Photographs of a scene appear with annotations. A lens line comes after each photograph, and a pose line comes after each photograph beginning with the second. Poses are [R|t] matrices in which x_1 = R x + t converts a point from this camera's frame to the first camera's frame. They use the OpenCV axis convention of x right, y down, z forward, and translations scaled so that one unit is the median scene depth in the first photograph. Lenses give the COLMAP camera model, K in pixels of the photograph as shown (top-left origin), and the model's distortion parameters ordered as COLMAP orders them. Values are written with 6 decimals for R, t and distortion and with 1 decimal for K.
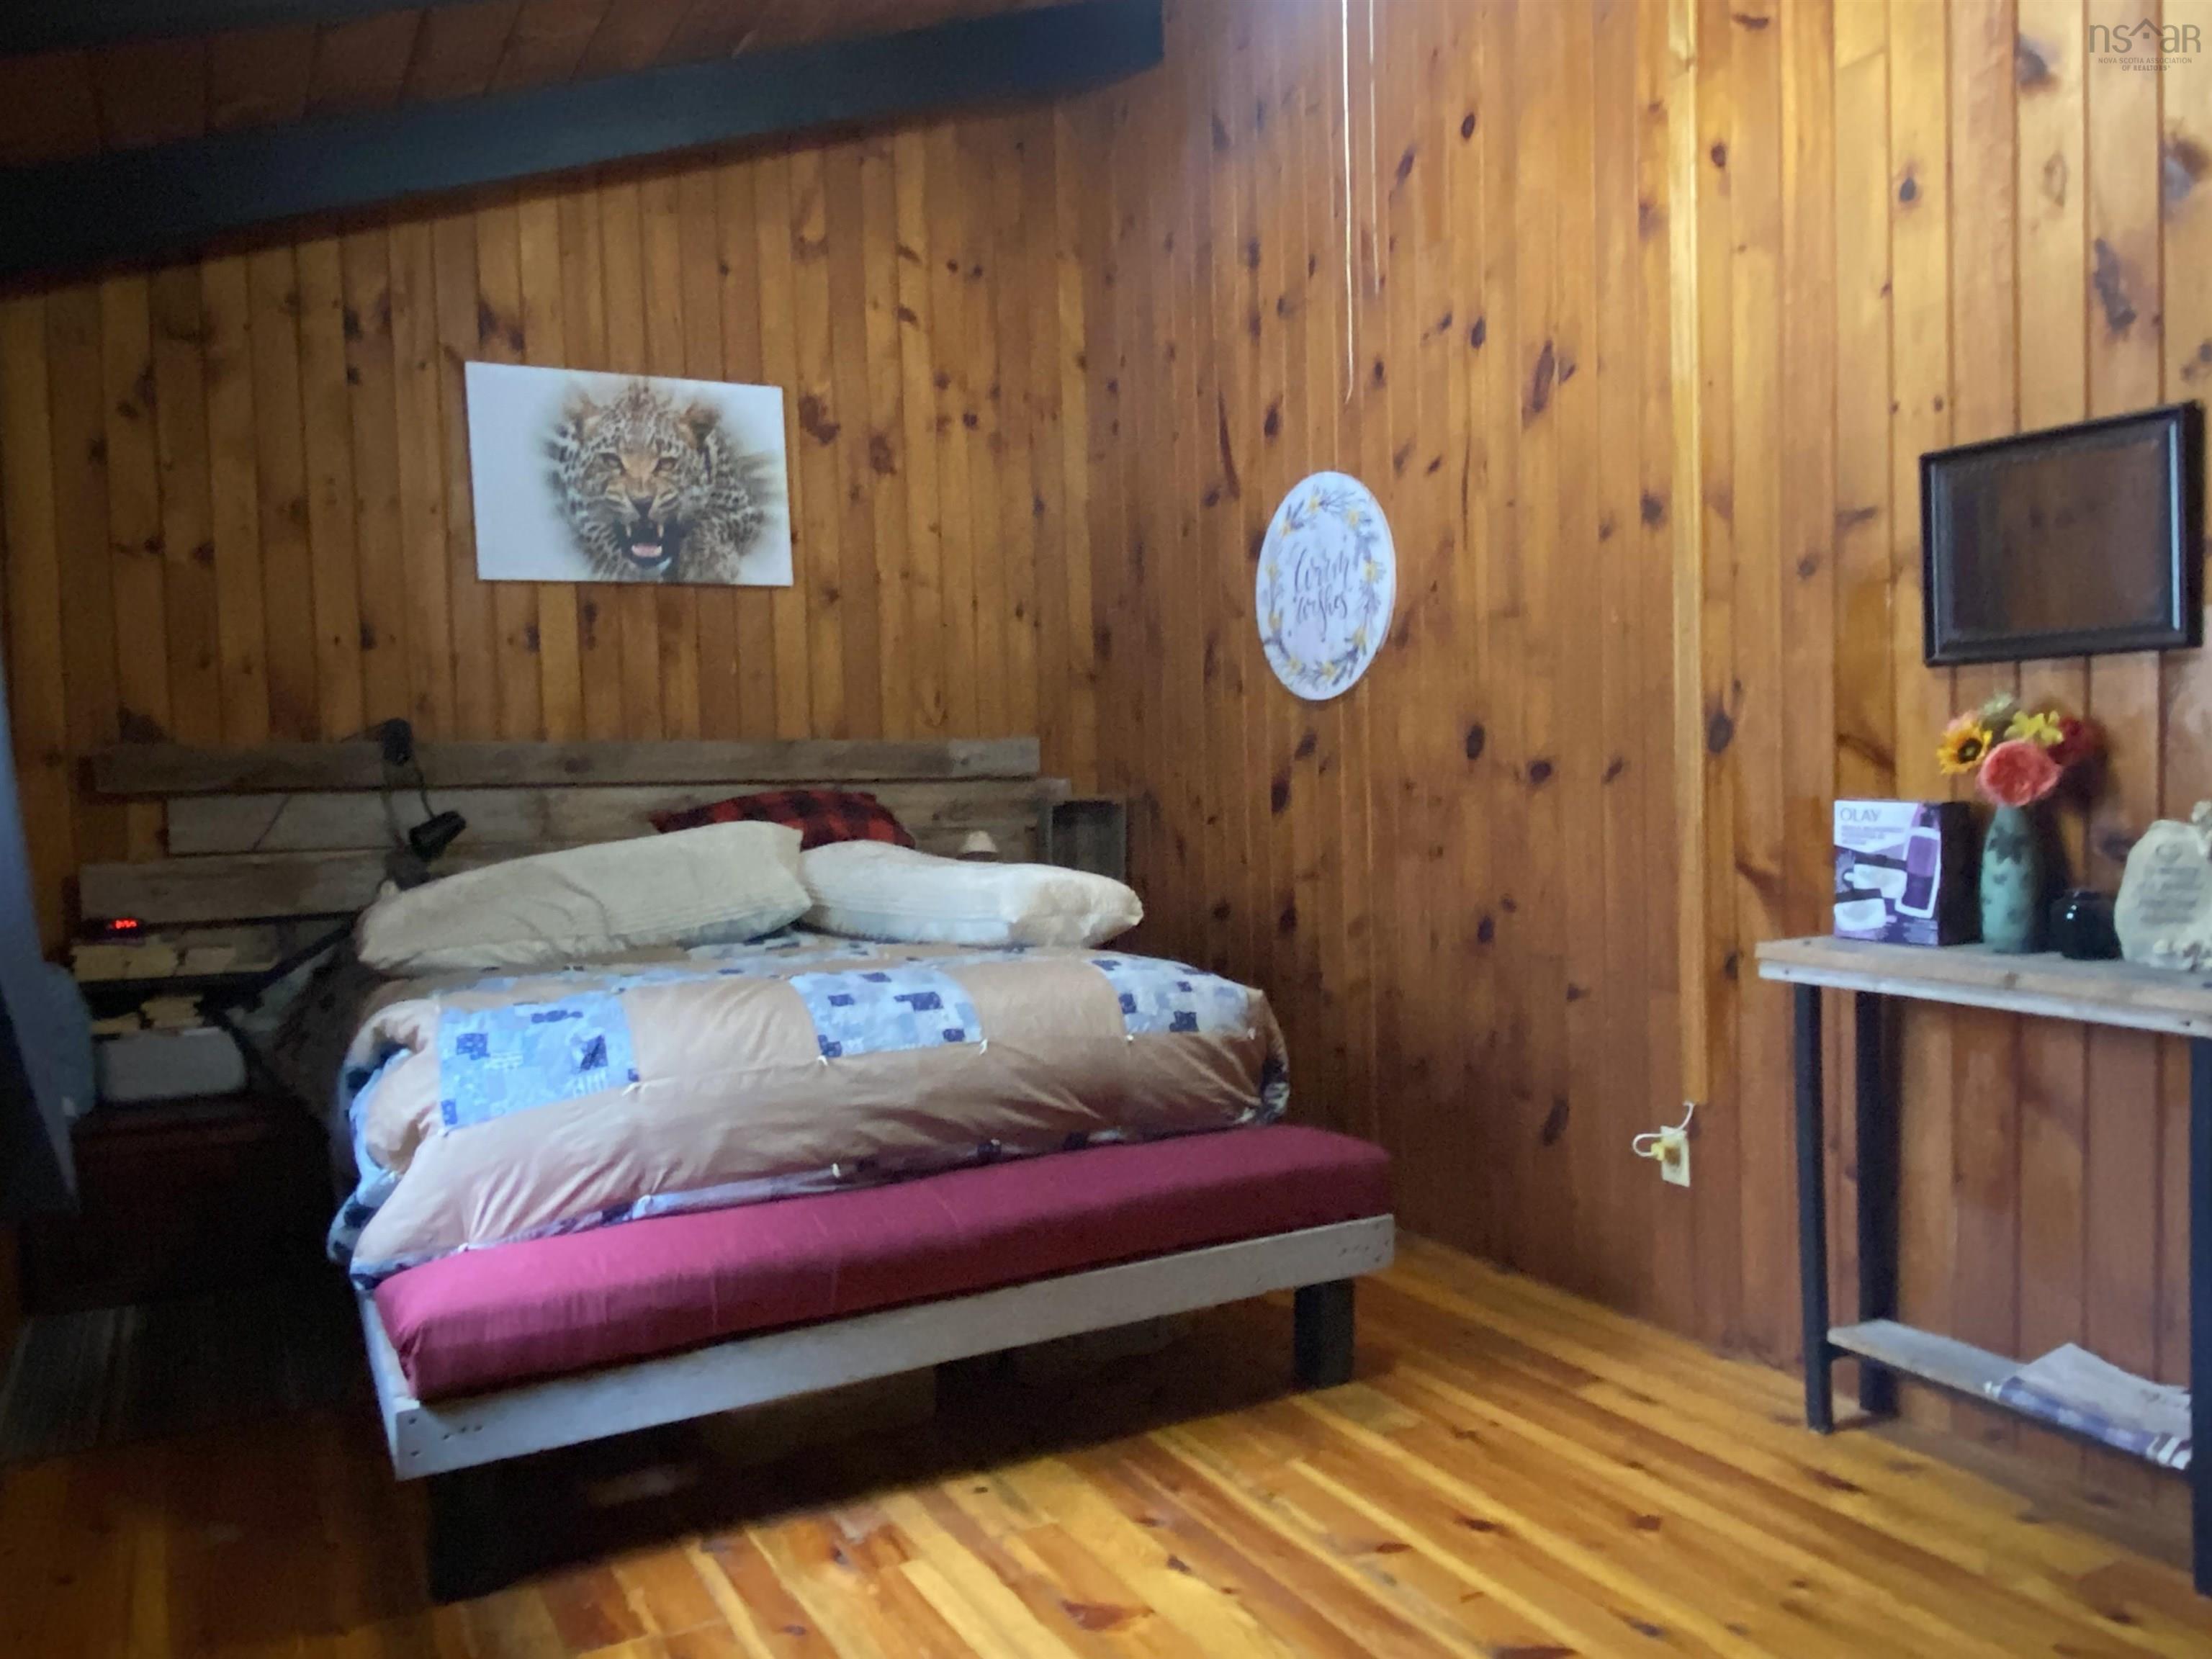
lens RADIAL K [[1608.2, 0, 1105.5], [0, 1608.2, 829.2], [0, 0, 1]] dist [0.081343, -0.107285]
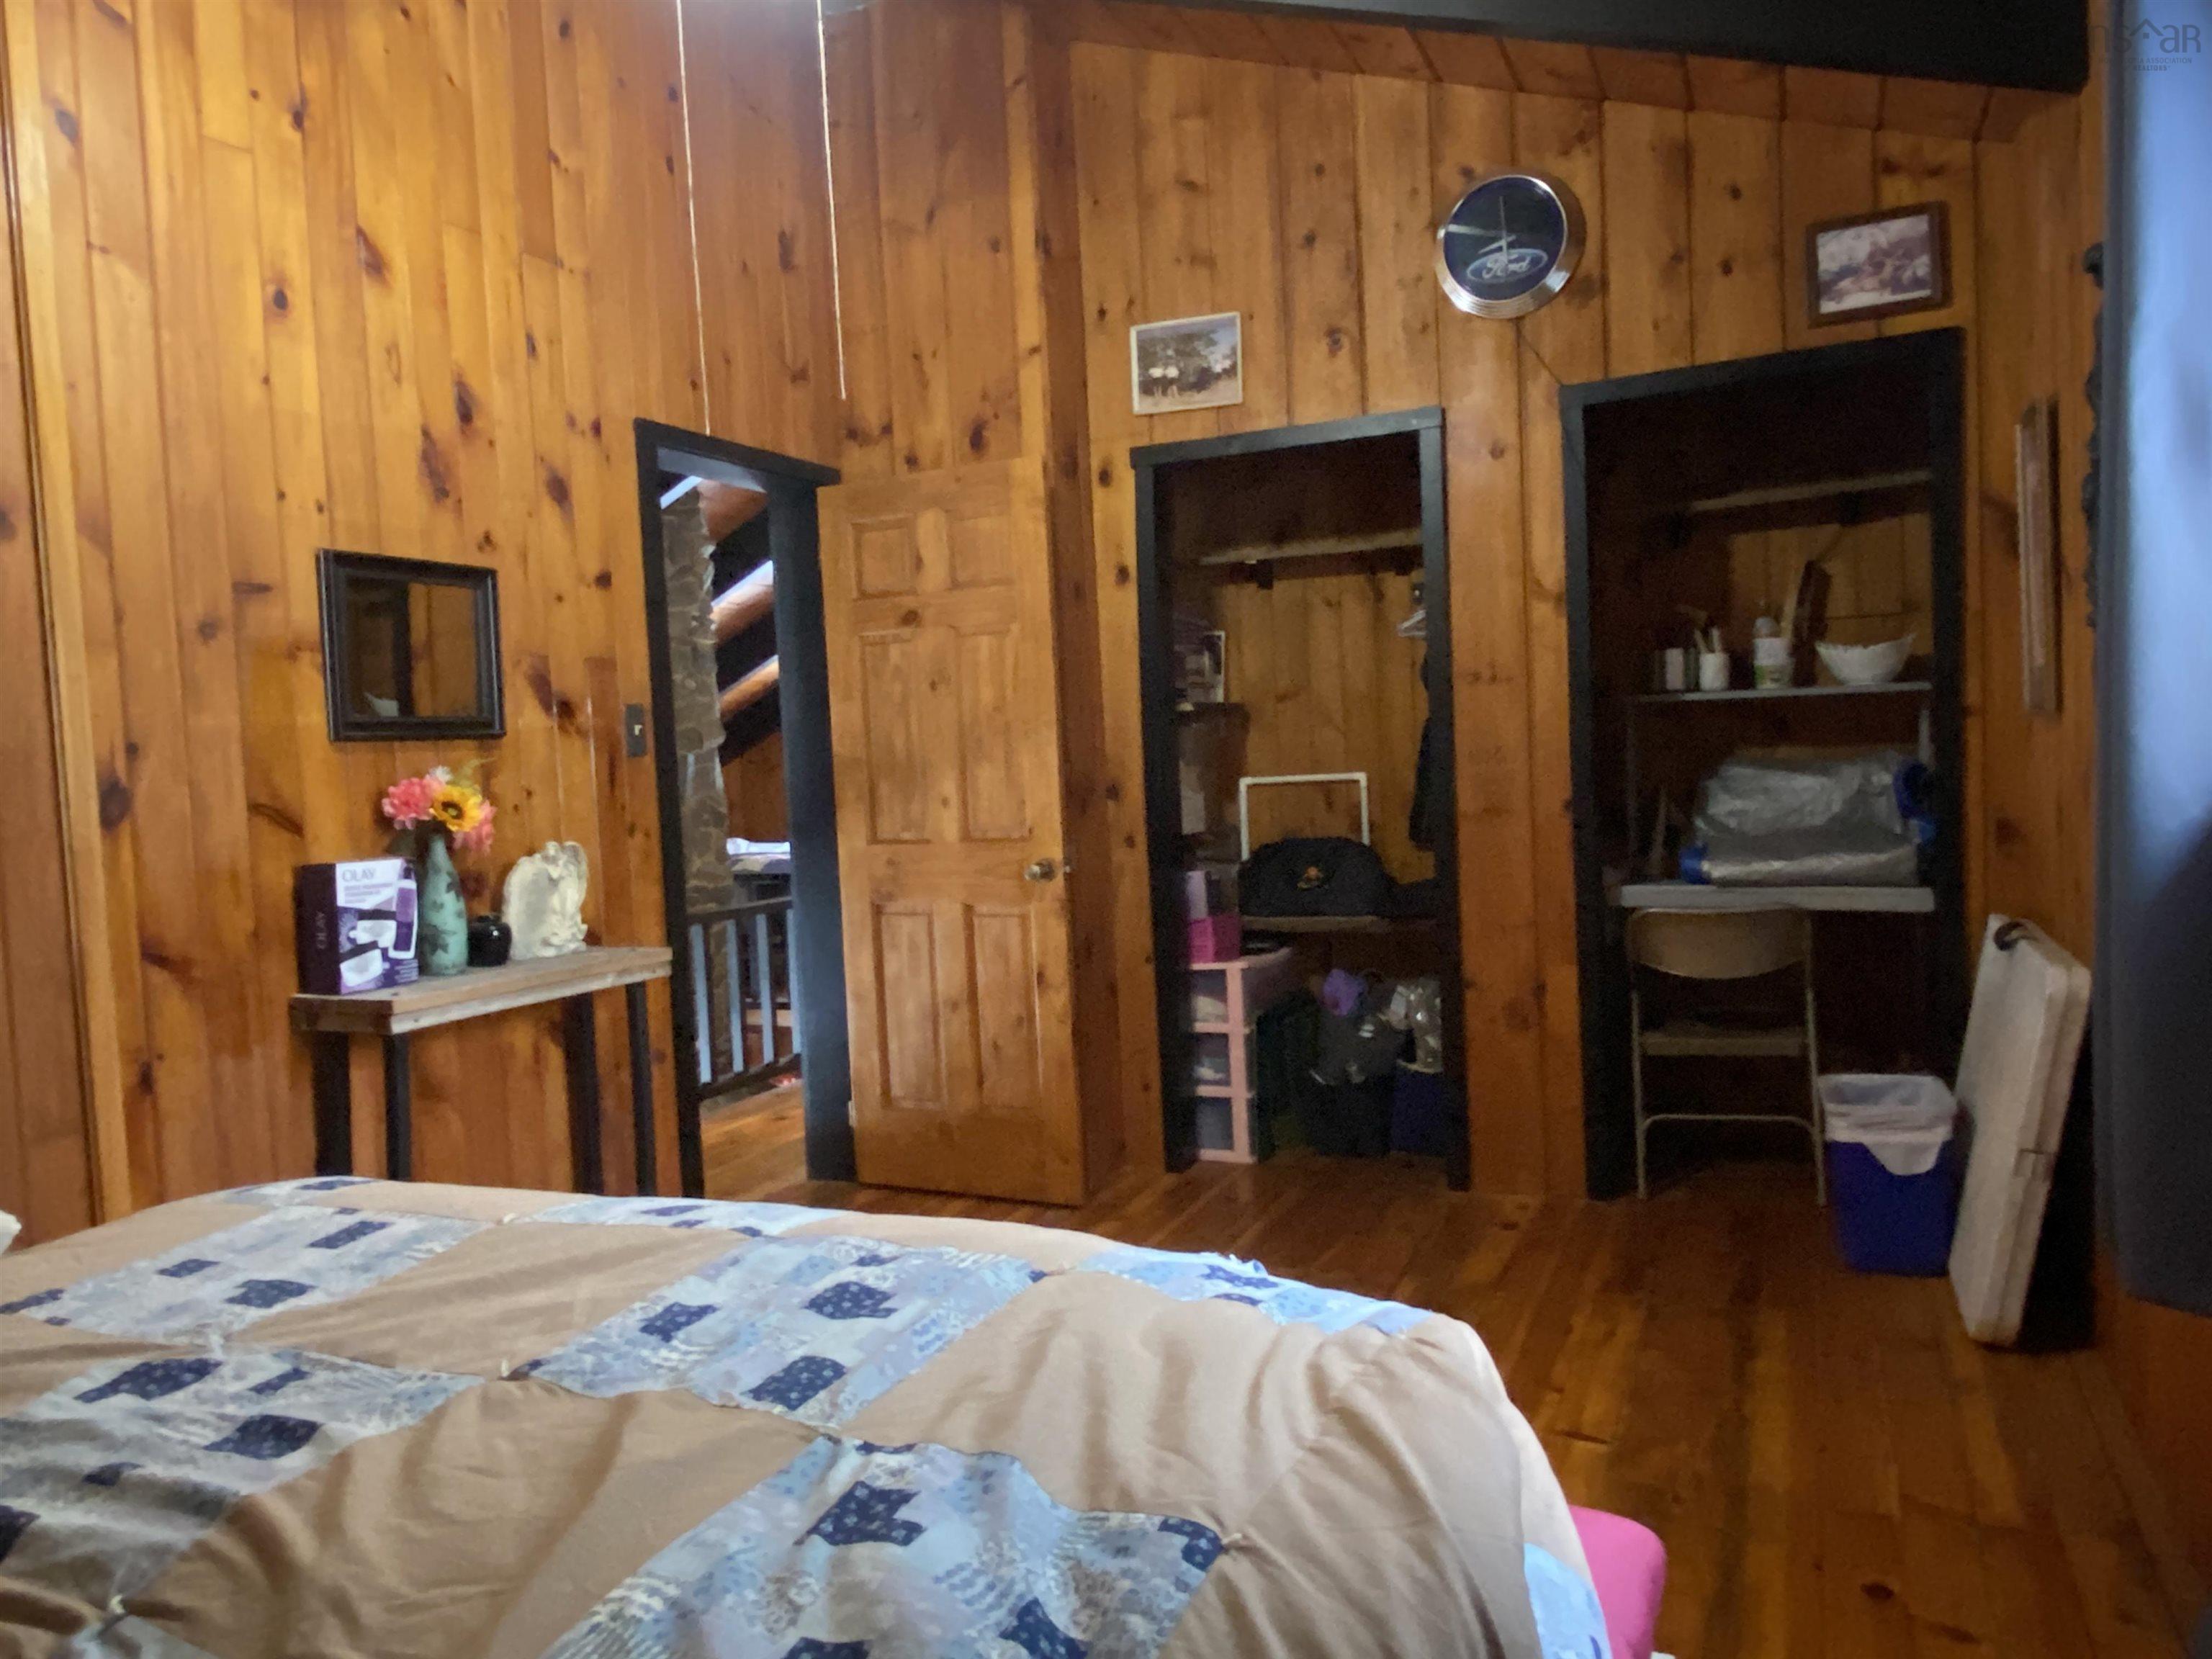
lens RADIAL K [[1608.2, 0, 1109.8], [0, 1608.2, 817.7], [0, 0, 1]] dist [0.081343, -0.107285]
pose [[-0.597598, 0.020096, 0.801544, -0.698625], [0.088362, 0.995247, 0.040927, -0.046650], [-0.796912, 0.095285, -0.596533, 1.248050]]
